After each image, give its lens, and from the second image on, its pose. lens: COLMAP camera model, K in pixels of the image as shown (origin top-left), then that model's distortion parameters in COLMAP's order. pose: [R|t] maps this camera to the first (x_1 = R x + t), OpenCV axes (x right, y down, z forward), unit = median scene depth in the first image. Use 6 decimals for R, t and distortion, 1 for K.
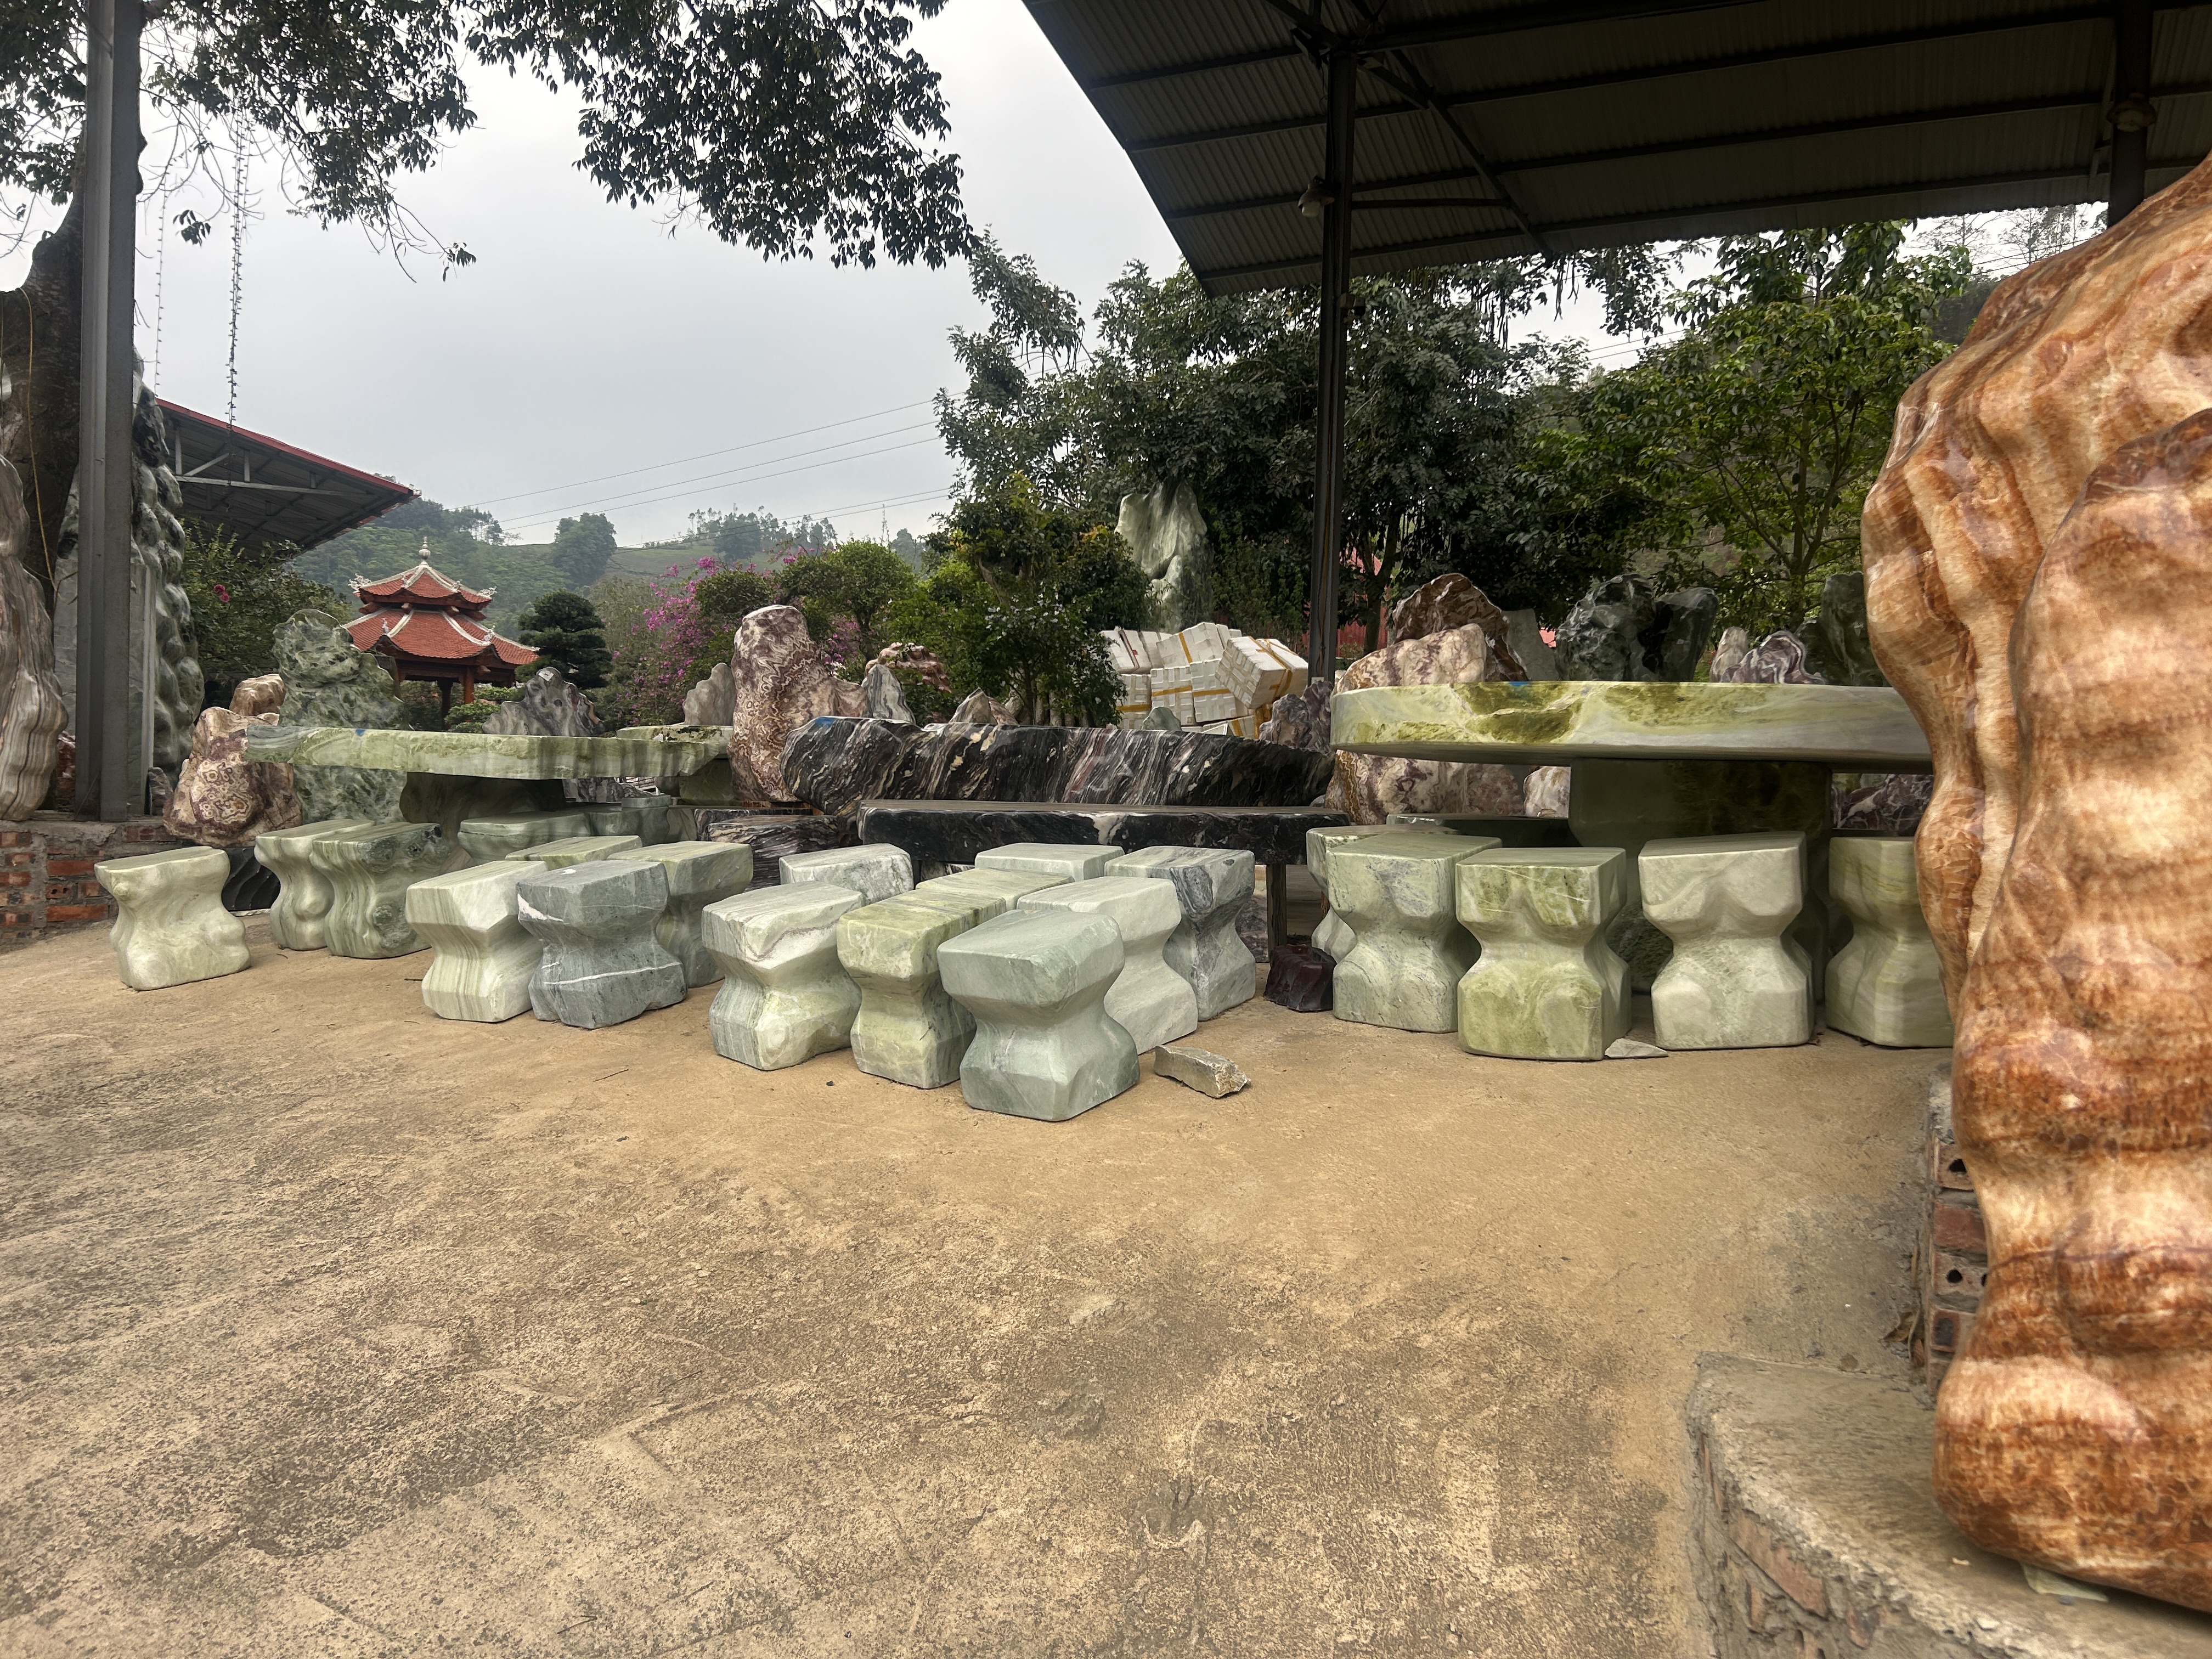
lens RADIAL K [[1593.4, 0, 1107.2], [0, 1593.4, 865.2], [0, 0, 1]] dist [0.046068, -0.053752]
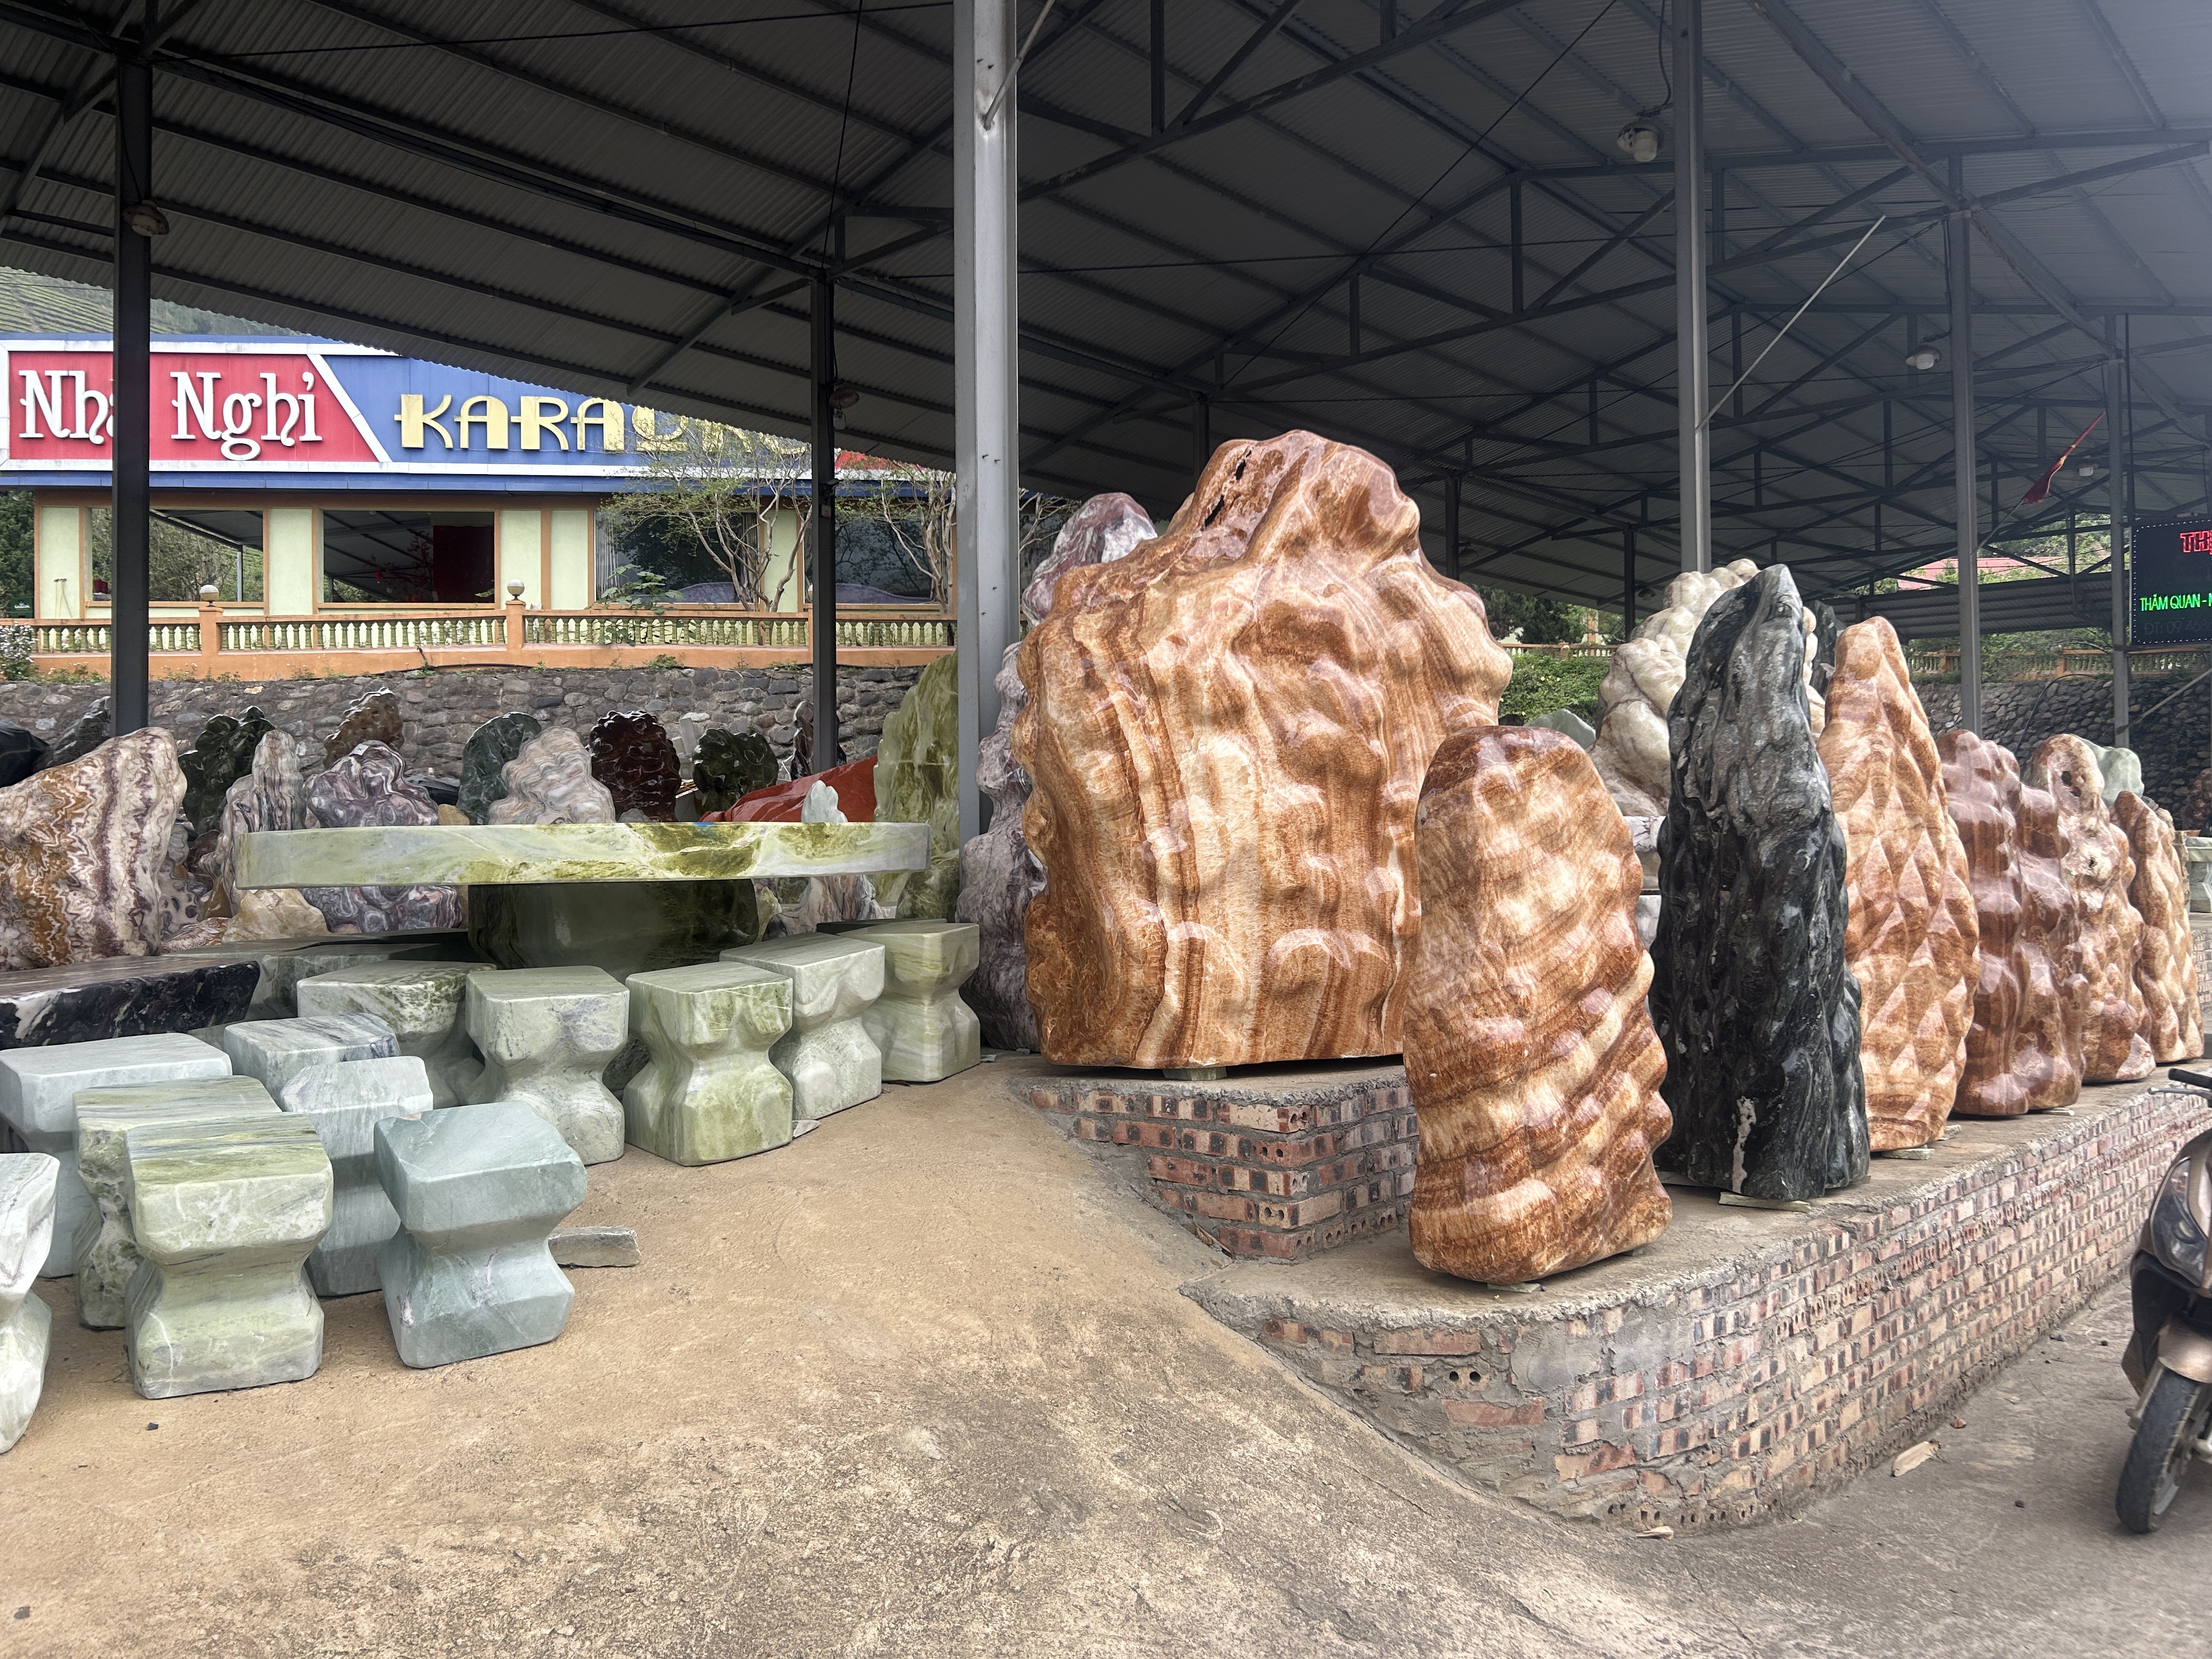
lens RADIAL K [[1637.5, 0, 1104.0], [0, 1637.5, 814.5], [0, 0, 1]] dist [0.035030, -0.057281]
pose [[0.310258, -0.023578, 0.950360, -1.031615], [0.083231, 0.996527, -0.002448, -0.130866], [-0.947002, 0.079859, 0.311143, 0.525803]]
